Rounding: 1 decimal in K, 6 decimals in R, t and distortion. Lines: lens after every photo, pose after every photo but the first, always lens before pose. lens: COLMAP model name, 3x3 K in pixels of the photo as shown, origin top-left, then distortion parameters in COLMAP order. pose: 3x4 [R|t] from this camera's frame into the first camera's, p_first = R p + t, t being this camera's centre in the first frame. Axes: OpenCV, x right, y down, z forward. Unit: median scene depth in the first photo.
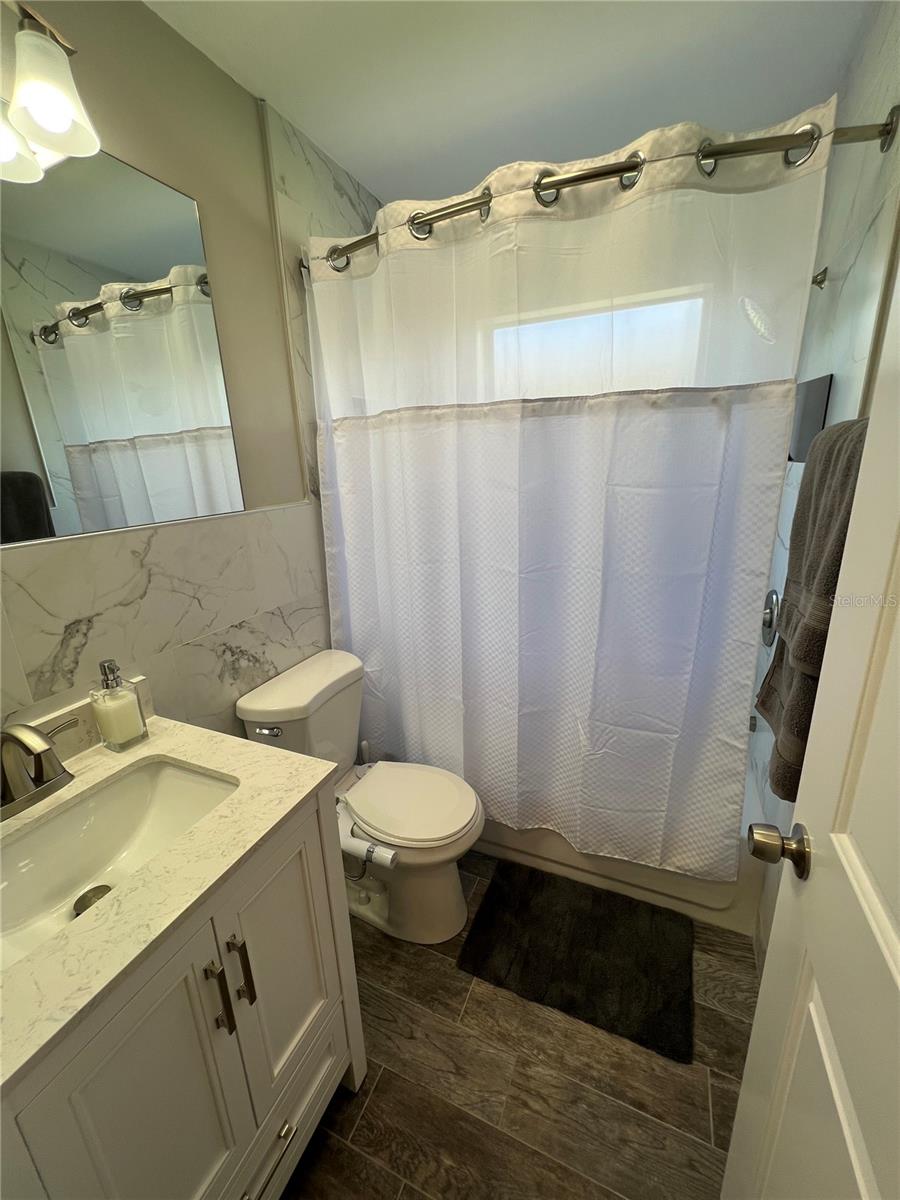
lens RADIAL K [[479.5, 0, 448.1], [0, 479.5, 599.0], [0, 0, 1]] dist [0.000671, 0.000005]
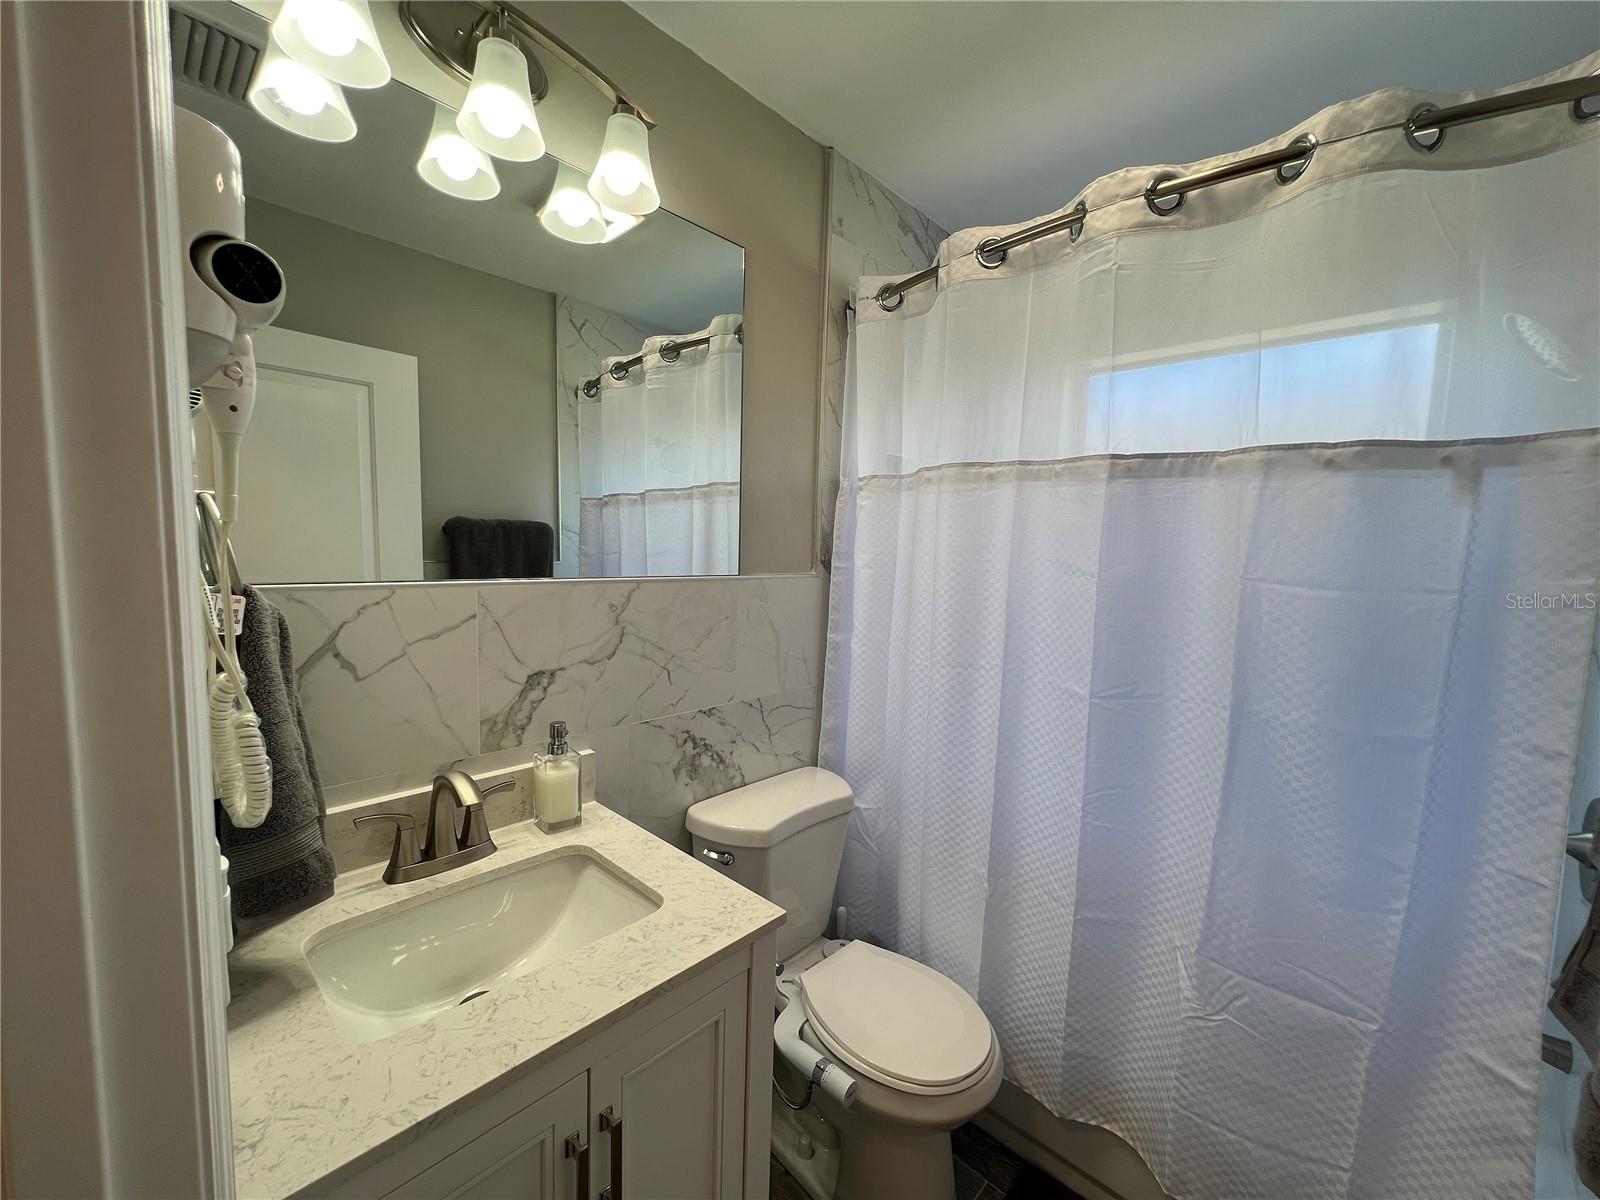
lens RADIAL K [[641.0, 0, 798.2], [0, 641.0, 606.1], [0, 0, 1]] dist [0.000777, -0.000160]
pose [[0.941132, 0.096354, -0.324017, 0.038844], [-0.154595, 0.975089, -0.159067, 0.028764], [0.300619, 0.199795, 0.932583, 0.001894]]
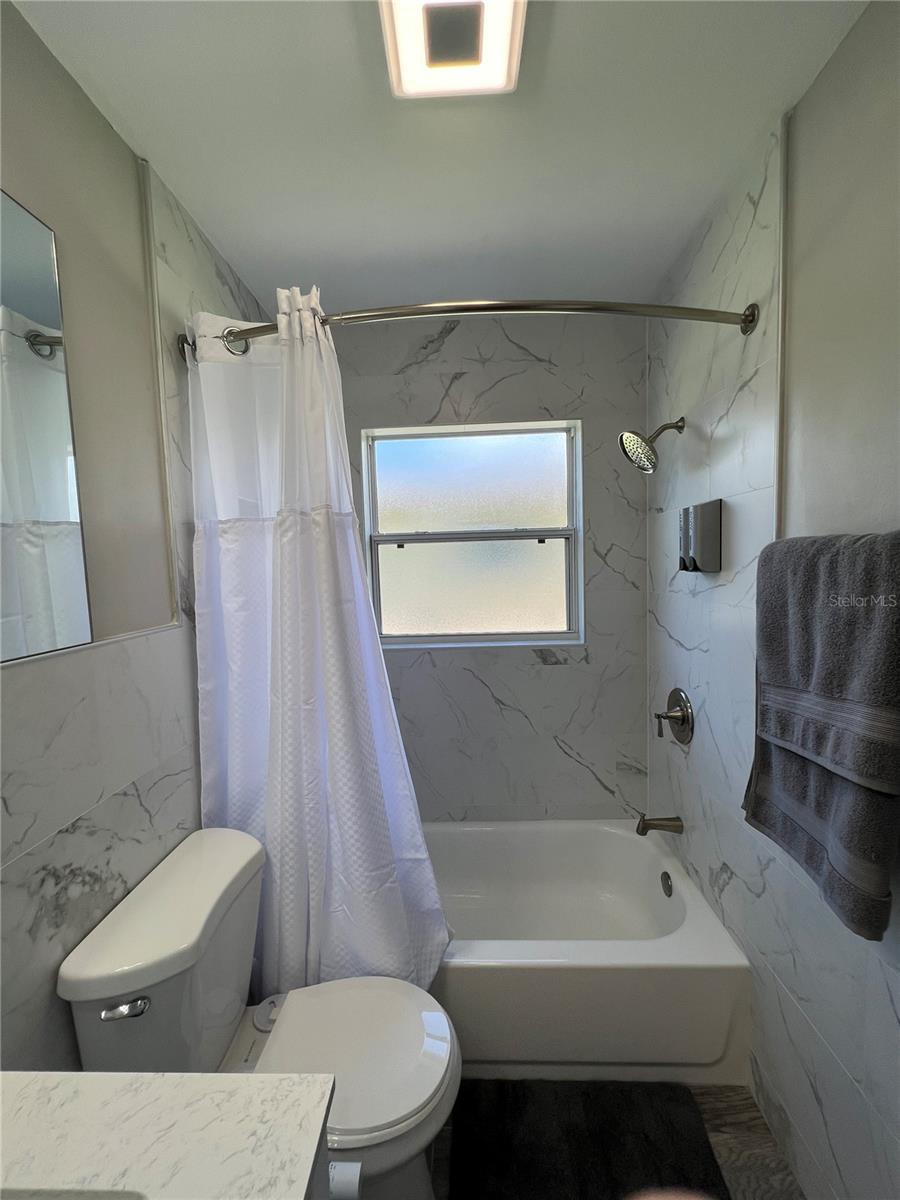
lens RADIAL K [[479.4, 0, 450.0], [0, 479.4, 600.0], [0, 0, 1]] dist [0.000805, 0.000228]
pose [[0.929119, -0.021100, 0.369179, -0.201035], [0.100535, 0.975178, -0.197282, -0.058426], [-0.355853, 0.220414, 0.908177, 0.197221]]
